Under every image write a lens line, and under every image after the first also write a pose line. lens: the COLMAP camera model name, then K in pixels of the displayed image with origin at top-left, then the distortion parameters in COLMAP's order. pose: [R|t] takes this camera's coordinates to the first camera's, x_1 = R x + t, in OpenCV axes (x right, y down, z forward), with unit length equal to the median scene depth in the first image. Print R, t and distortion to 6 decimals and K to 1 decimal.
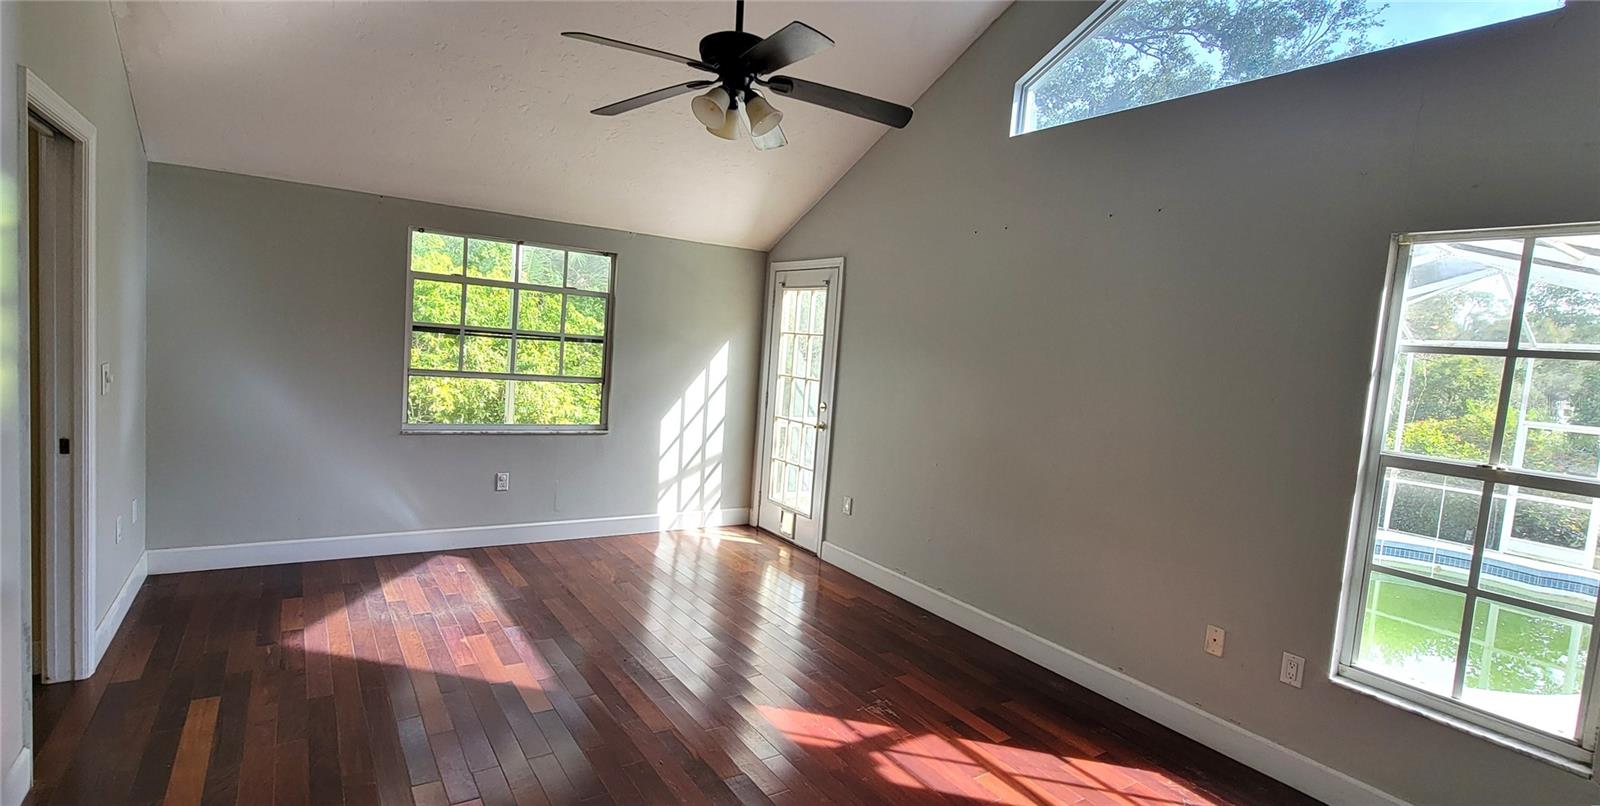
lens RADIAL K [[768.6, 0, 800.0], [0, 768.6, 403.0], [0, 0, 1]] dist [0.000142, 0.000059]
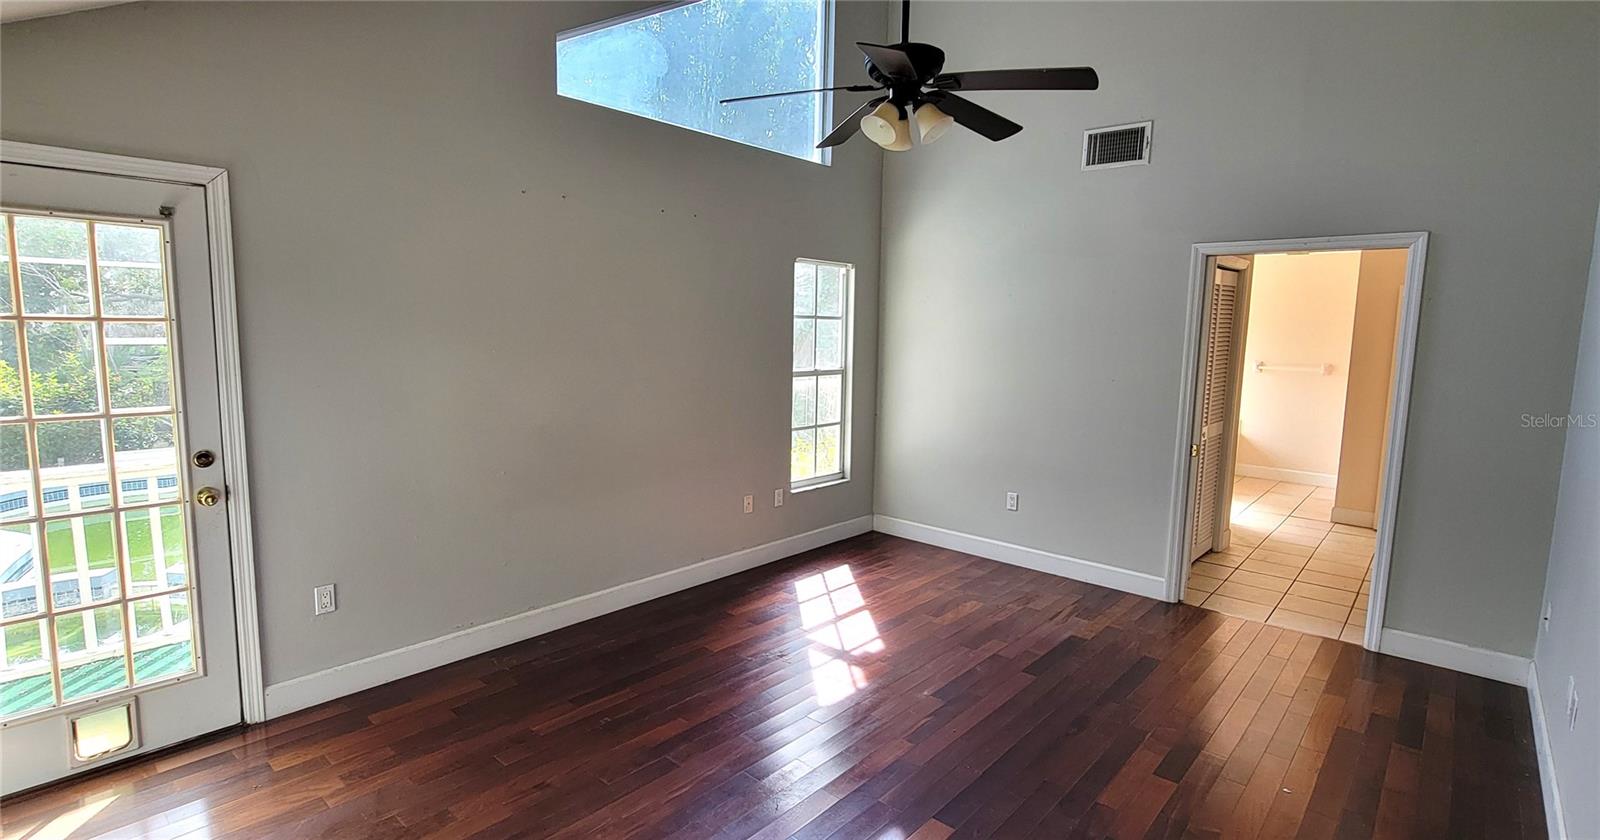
lens RADIAL K [[753.3, 0, 800.0], [0, 753.3, 420.0], [0, 0, 1]] dist [0.000087, 0.000088]
pose [[-0.251890, -0.197927, 0.947299, -0.921027], [0.040975, 0.975803, 0.214778, -0.190418], [-0.966888, 0.092916, -0.237685, 1.233695]]
